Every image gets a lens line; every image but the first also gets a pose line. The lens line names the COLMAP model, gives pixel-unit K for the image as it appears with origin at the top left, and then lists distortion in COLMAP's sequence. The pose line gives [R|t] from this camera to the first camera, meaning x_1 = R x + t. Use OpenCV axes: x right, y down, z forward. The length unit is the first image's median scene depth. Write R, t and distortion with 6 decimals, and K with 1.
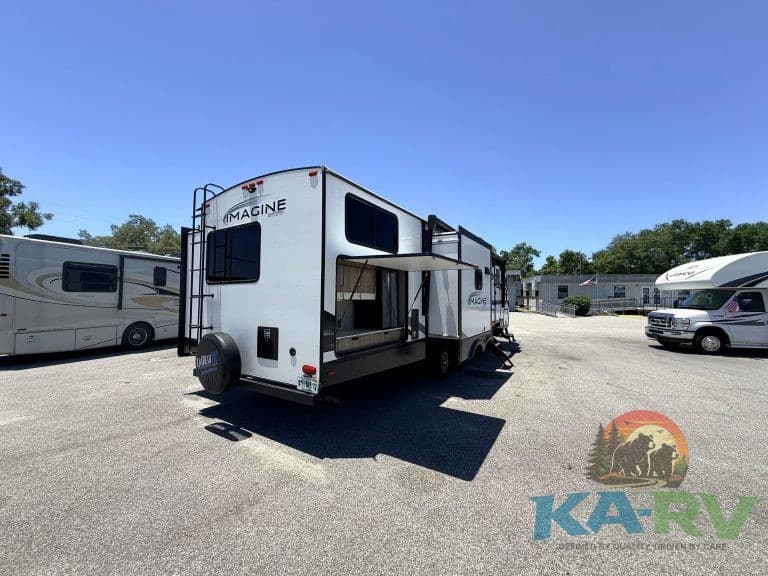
lens RADIAL K [[308.0, 0, 381.7], [0, 308.0, 287.1], [0, 0, 1]] dist [0.001876, 0.000338]
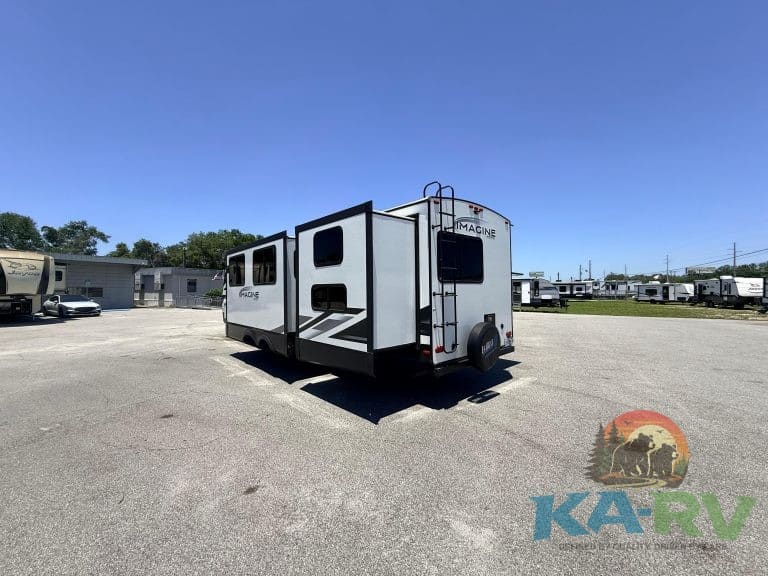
lens RADIAL K [[308.0, 0, 381.7], [0, 308.0, 287.1], [0, 0, 1]] dist [0.001876, 0.000338]
pose [[0.258269, 0.001163, 0.966072, -1.636620], [-0.024968, 0.999673, 0.005471, 0.005050], [-0.965750, -0.025534, 0.258213, 0.954004]]
